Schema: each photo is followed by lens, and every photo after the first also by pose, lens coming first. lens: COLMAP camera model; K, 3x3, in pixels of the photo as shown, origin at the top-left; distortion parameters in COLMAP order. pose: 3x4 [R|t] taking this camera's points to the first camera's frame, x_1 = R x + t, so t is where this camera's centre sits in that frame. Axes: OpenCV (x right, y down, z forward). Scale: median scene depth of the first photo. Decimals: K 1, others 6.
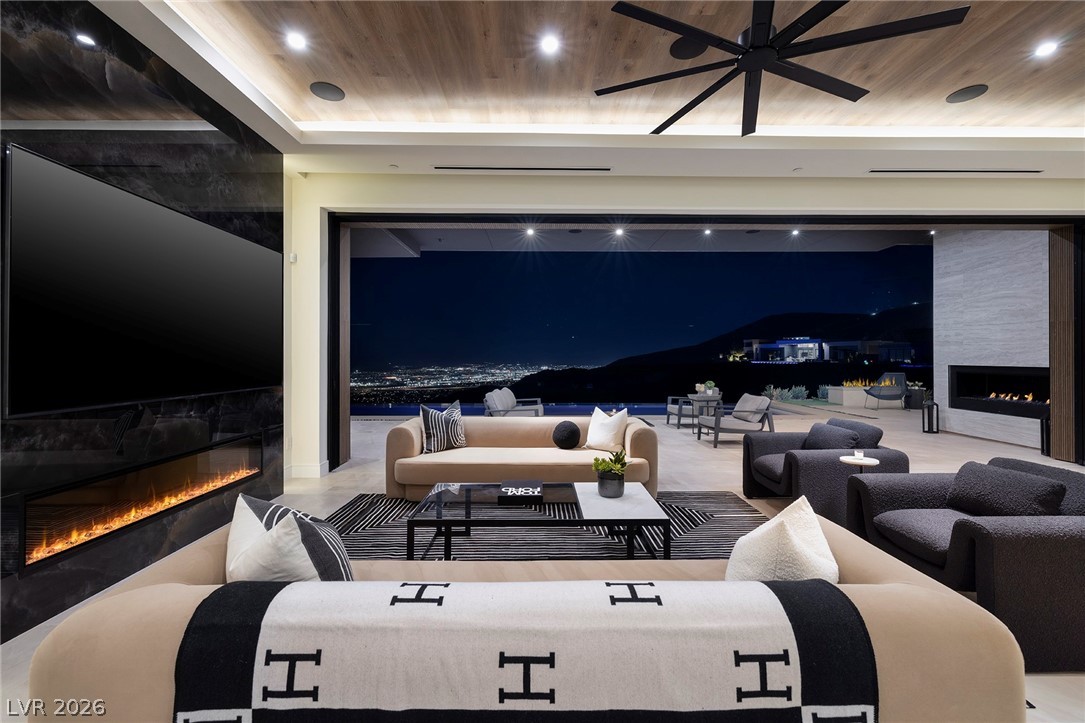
lens RADIAL K [[450.2, 0, 537.2], [0, 450.2, 356.1], [0, 0, 1]] dist [0.000897, 0.000228]
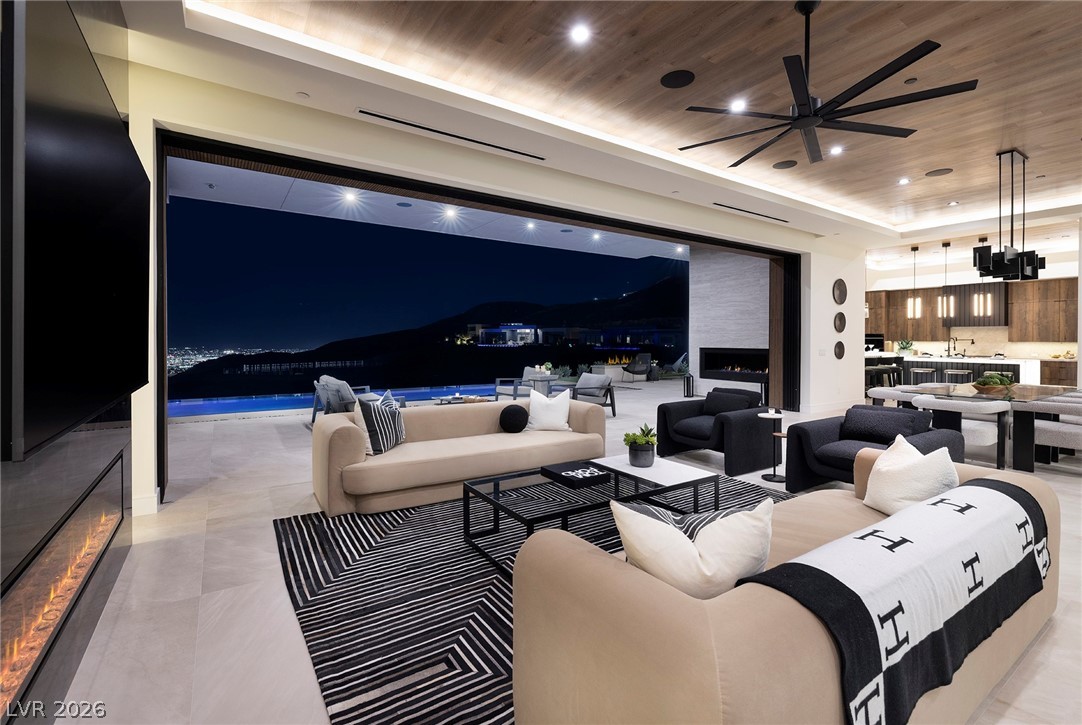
lens RADIAL K [[463.1, 0, 517.3], [0, 463.1, 343.1], [0, 0, 1]] dist [0.000322, -0.000216]
pose [[0.848579, 0.002474, 0.529063, -0.257180], [-0.007166, 0.999951, 0.006817, 0.000628], [-0.529020, -0.009576, 0.848555, 0.070939]]
